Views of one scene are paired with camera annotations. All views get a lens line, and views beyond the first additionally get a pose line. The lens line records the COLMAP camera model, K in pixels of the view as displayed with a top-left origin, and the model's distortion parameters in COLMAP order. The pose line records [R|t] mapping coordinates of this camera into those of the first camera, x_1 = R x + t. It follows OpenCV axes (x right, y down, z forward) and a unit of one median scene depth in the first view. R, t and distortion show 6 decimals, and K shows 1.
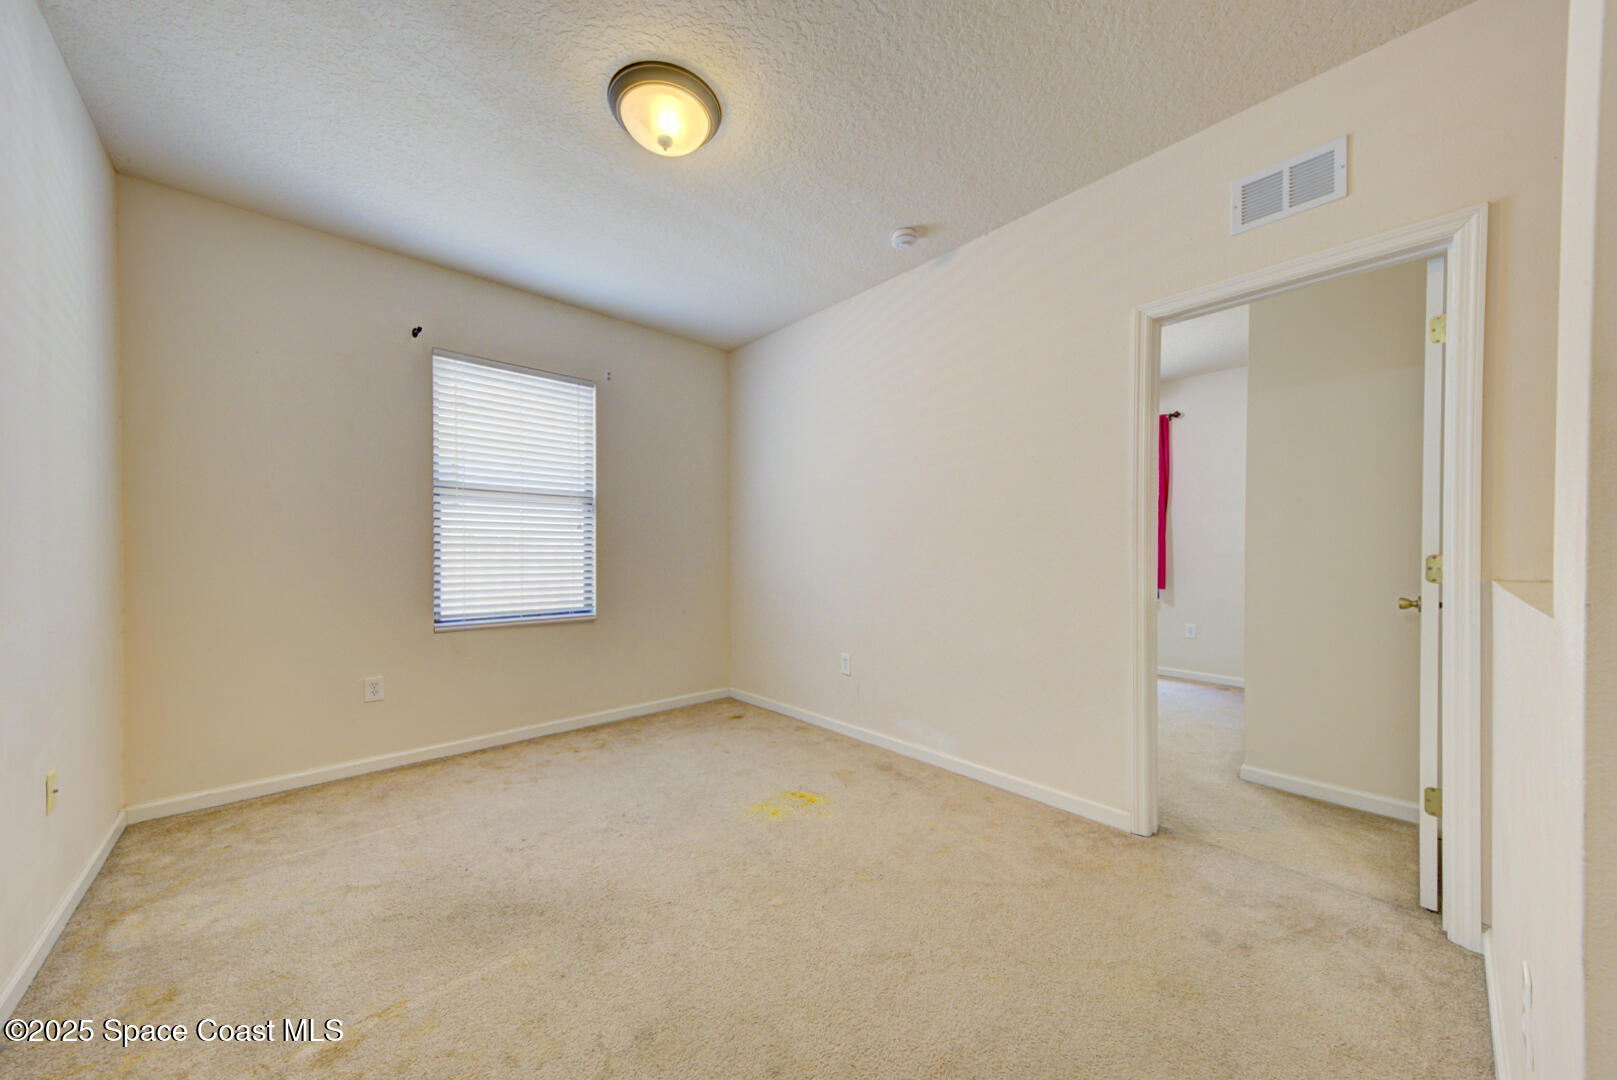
lens RADIAL K [[552.0, 0, 804.6], [0, 552.0, 559.3], [0, 0, 1]] dist [0.020032, -0.000082]
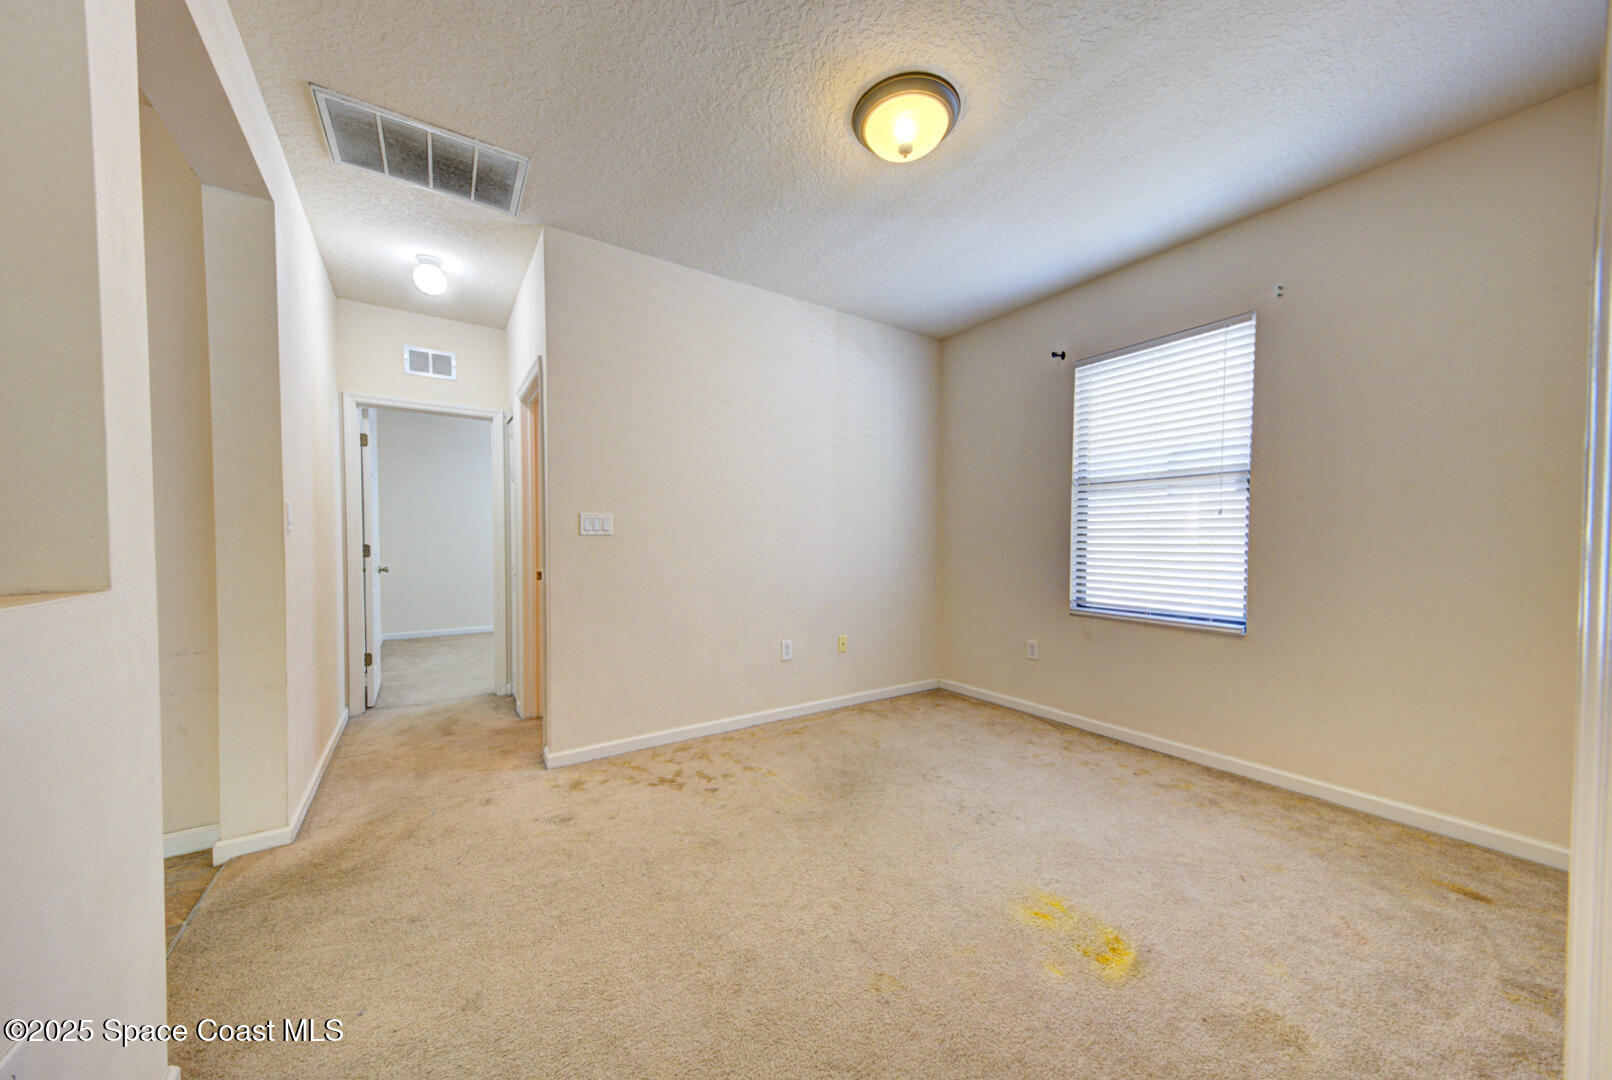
lens RADIAL K [[552.6, 0, 805.1], [0, 552.6, 557.3], [0, 0, 1]] dist [0.027250, -0.007853]
pose [[-0.140676, 0.026174, -0.989710, 0.531457], [-0.013345, 0.999510, 0.028330, -0.009508], [0.989966, 0.017193, -0.140257, 0.625907]]
